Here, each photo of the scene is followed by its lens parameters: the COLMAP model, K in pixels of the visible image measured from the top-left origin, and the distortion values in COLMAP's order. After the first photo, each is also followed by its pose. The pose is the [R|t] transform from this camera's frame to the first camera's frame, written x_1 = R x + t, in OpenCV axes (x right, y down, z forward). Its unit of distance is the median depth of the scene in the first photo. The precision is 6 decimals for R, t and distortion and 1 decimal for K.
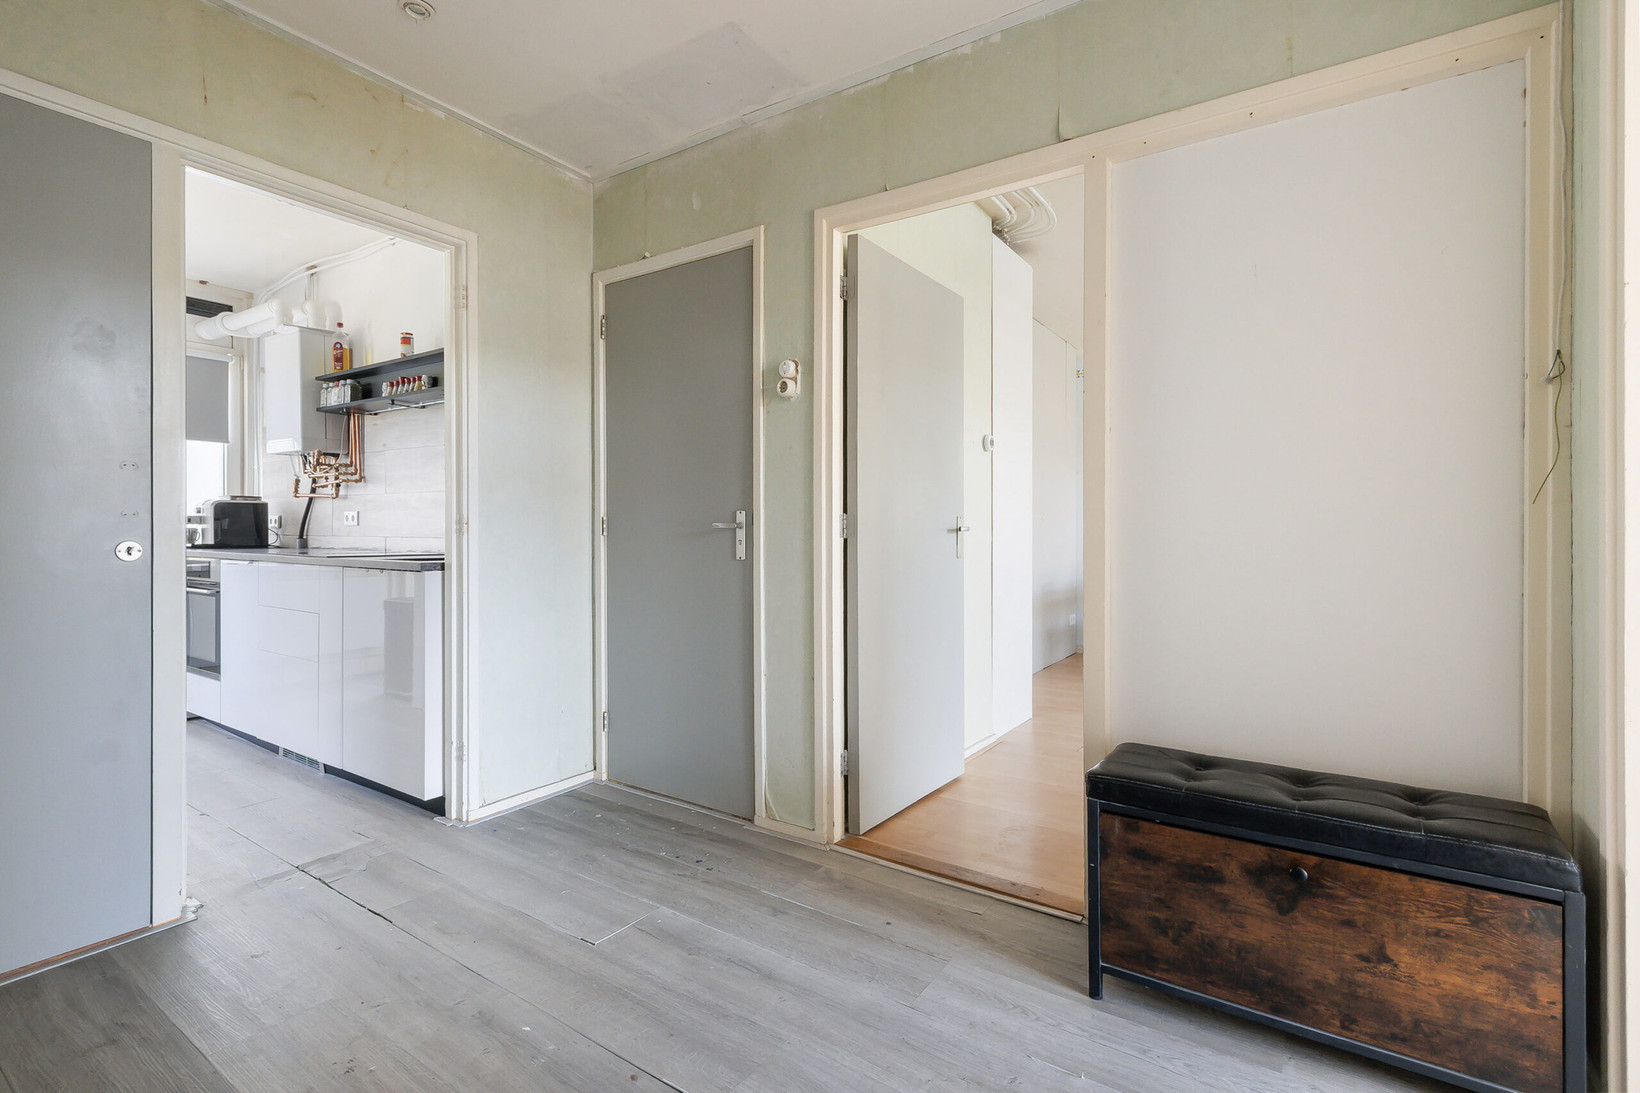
lens RADIAL K [[754.1, 0, 820.7], [0, 754.1, 536.8], [0, 0, 1]] dist [0.006621, -0.002523]
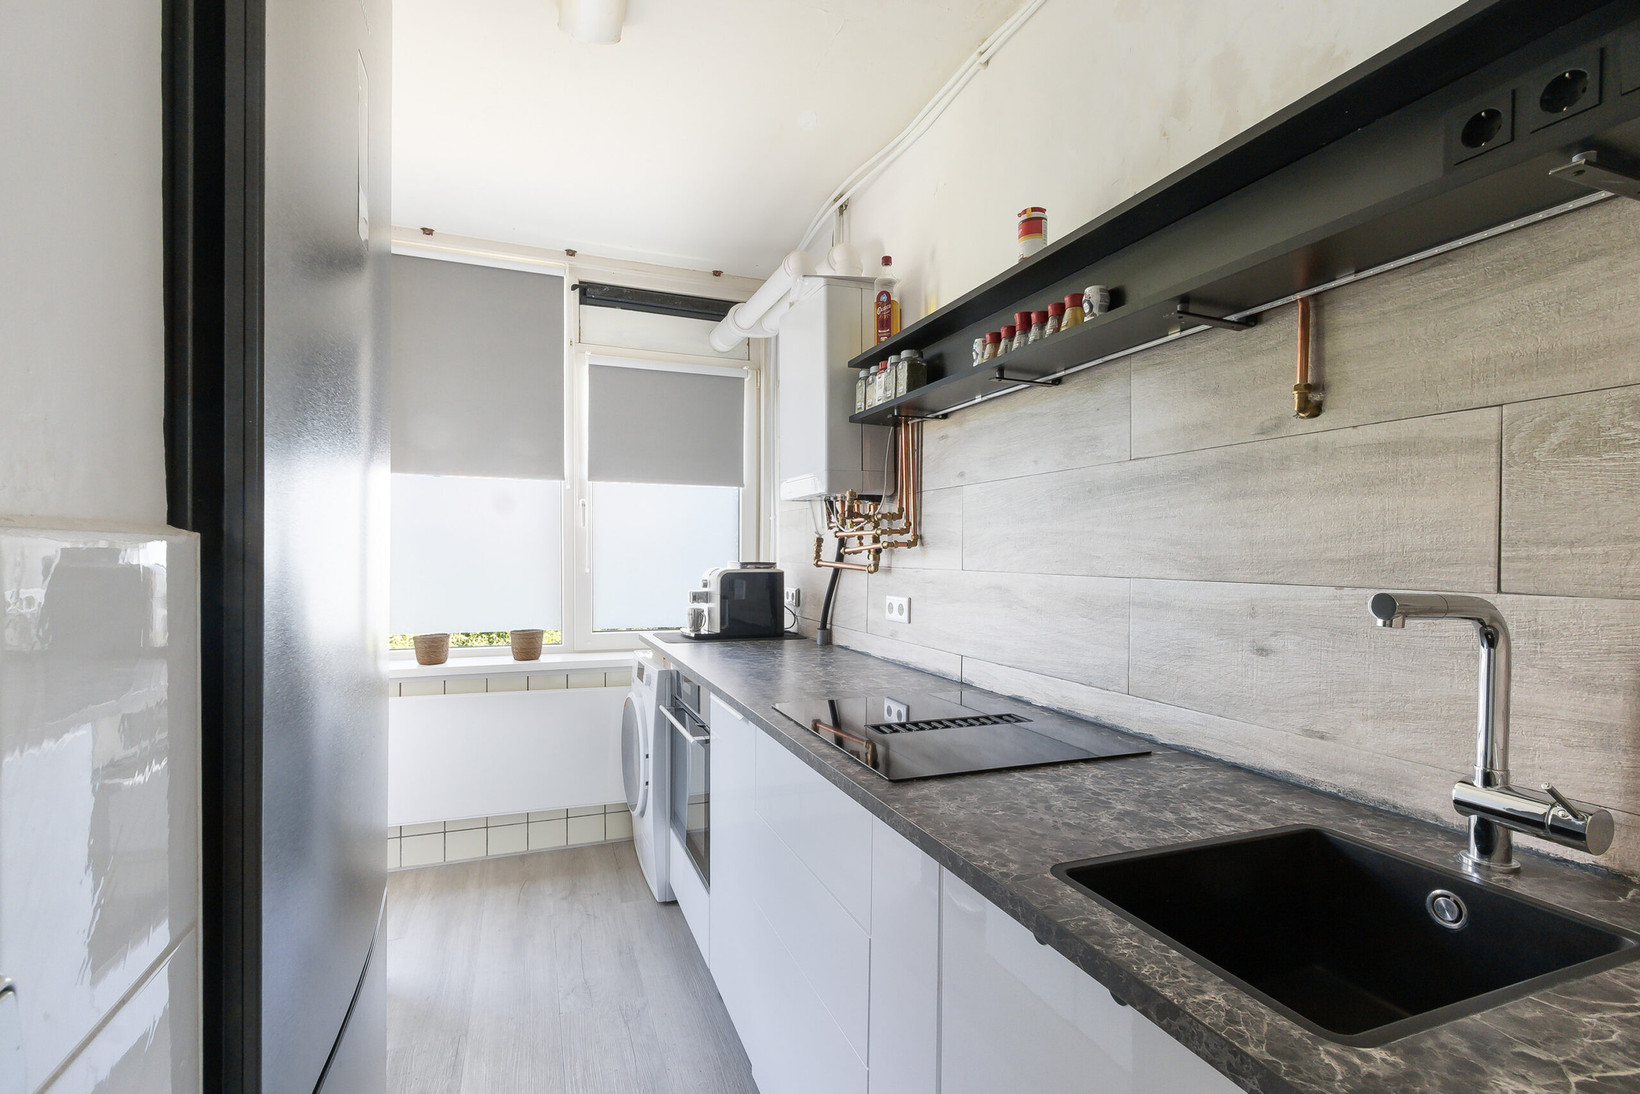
lens RADIAL K [[754.1, 0, 818.7], [0, 754.1, 556.8], [0, 0, 1]] dist [0.006621, -0.002523]
pose [[0.824140, 0.002123, -0.566383, -0.353121], [-0.007863, 0.999939, -0.007694, -0.059140], [0.566332, 0.010795, 0.824106, 0.505397]]
